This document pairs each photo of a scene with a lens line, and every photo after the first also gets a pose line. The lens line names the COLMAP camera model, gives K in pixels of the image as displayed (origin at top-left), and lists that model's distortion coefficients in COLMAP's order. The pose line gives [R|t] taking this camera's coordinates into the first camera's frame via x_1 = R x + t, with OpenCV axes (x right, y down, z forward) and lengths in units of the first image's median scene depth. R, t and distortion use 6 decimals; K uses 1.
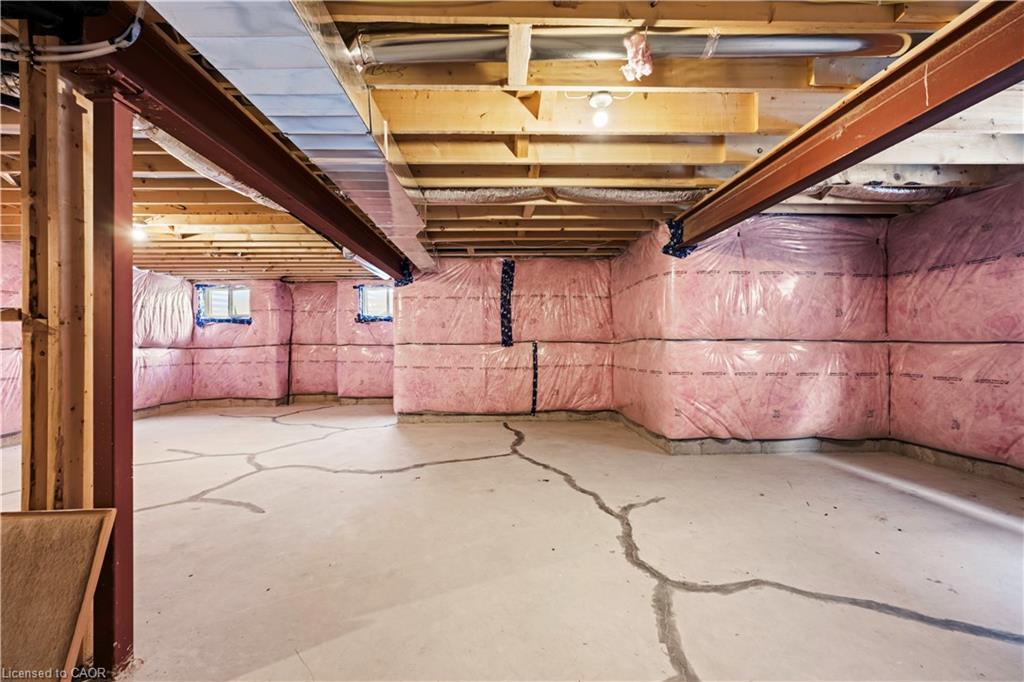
lens RADIAL K [[408.6, 0, 511.6], [0, 408.6, 341.1], [0, 0, 1]] dist [0.000618, 0.000609]
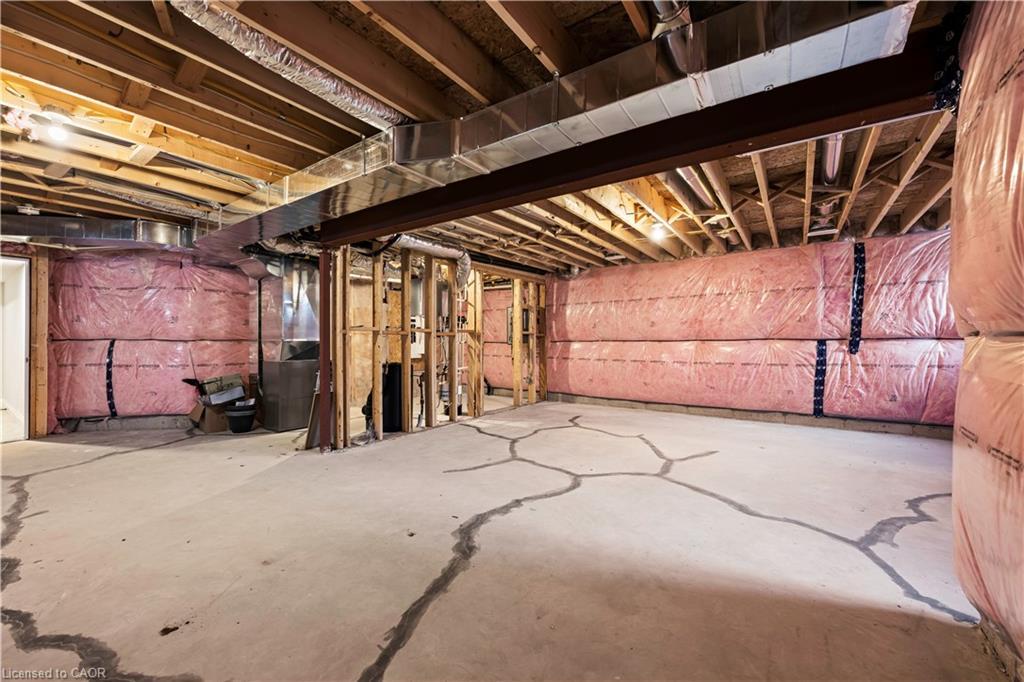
lens RADIAL K [[408.6, 0, 509.5], [0, 408.6, 341.0], [0, 0, 1]] dist [0.000618, 0.000609]
pose [[-0.606634, 0.013731, -0.794863, 0.124114], [0.013961, 0.999881, 0.006617, 0.005530], [0.794859, -0.007083, -0.606753, 0.914835]]
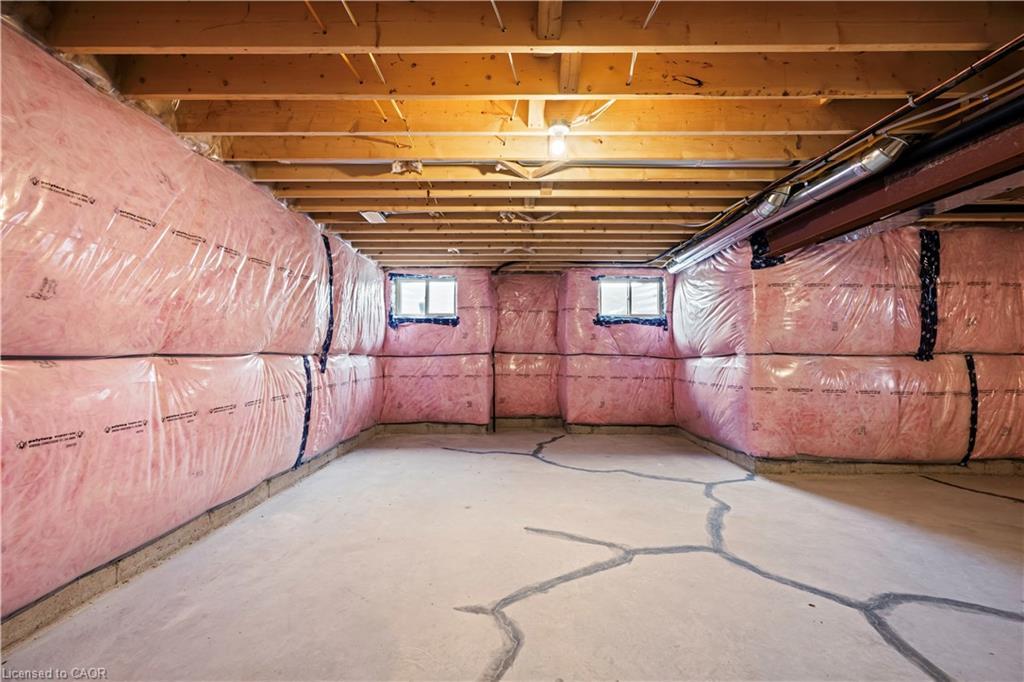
lens RADIAL K [[408.6, 0, 511.6], [0, 408.6, 338.4], [0, 0, 1]] dist [0.000618, 0.000609]
pose [[0.999136, 0.012002, -0.039798, -0.651024], [-0.013414, 0.999284, -0.035383, 0.010809], [0.039344, 0.035886, 0.998581, 0.310026]]
